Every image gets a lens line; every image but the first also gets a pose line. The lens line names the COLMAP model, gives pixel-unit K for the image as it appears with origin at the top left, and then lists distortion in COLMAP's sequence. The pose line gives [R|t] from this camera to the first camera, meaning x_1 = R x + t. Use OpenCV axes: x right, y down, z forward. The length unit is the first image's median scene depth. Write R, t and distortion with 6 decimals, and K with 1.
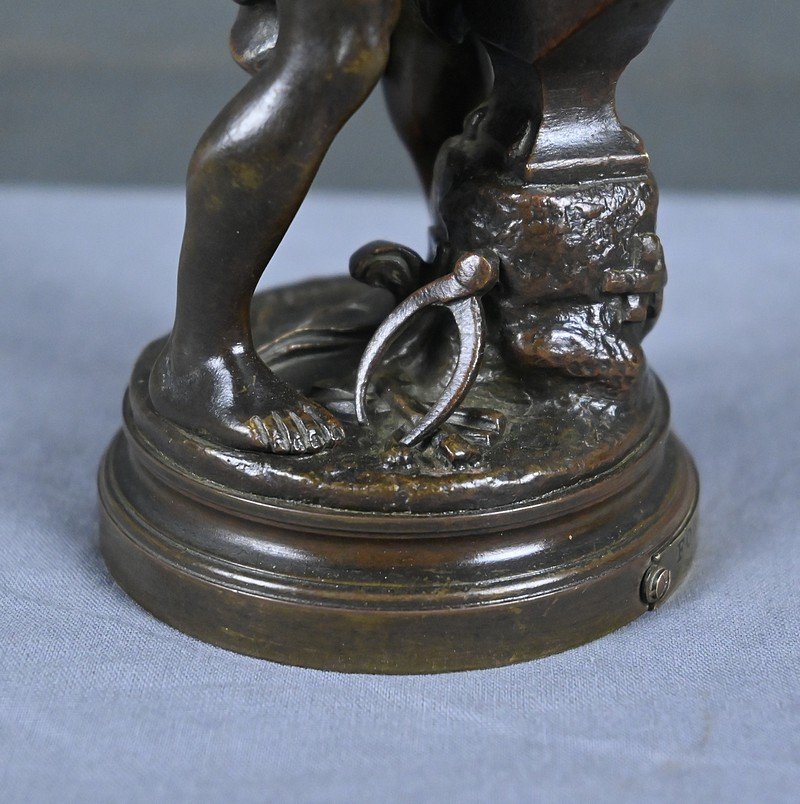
lens RADIAL K [[2140.9, 0, 427.0], [0, 2140.9, 402.0], [0, 0, 1]] dist [0.038299, 0.230027]
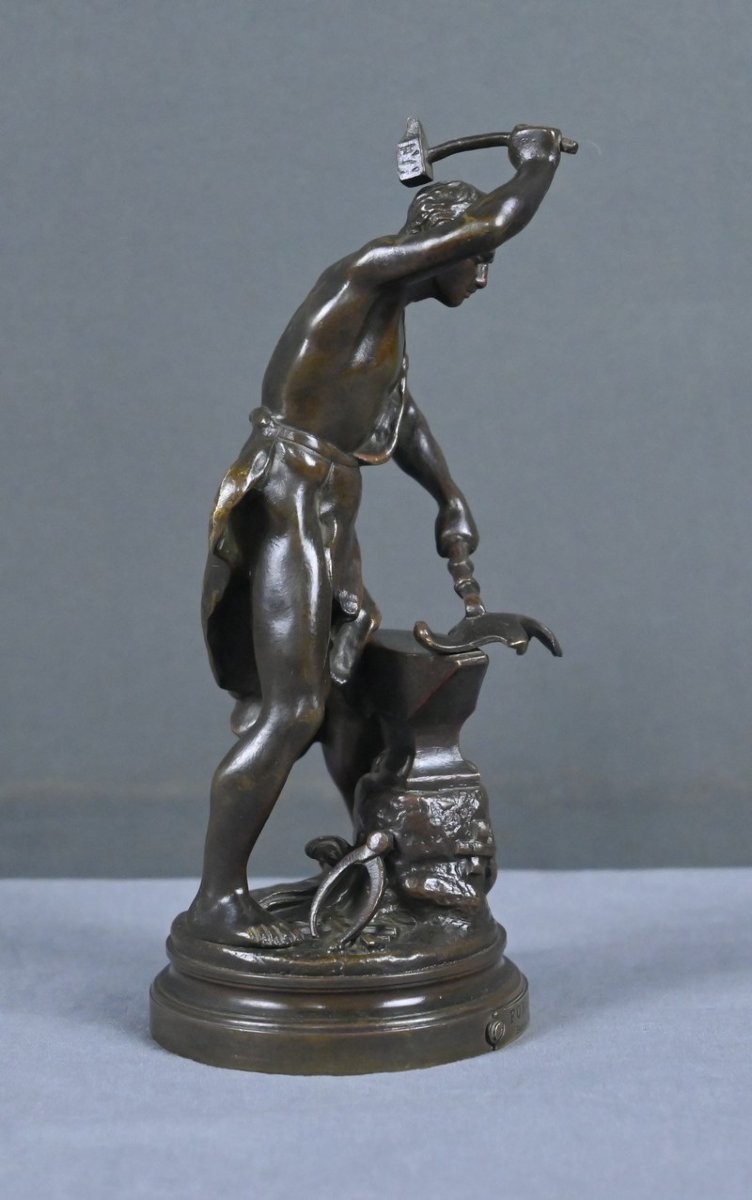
lens RADIAL K [[1729.4, 0, 376.0], [0, 1729.4, 600.0], [0, 0, 1]] dist [-0.005067, -0.015397]
pose [[0.999514, -0.029346, 0.010551, 0.011133], [0.031100, 0.963070, -0.267449, 0.120059], [-0.002312, 0.267647, 0.963514, -0.370837]]
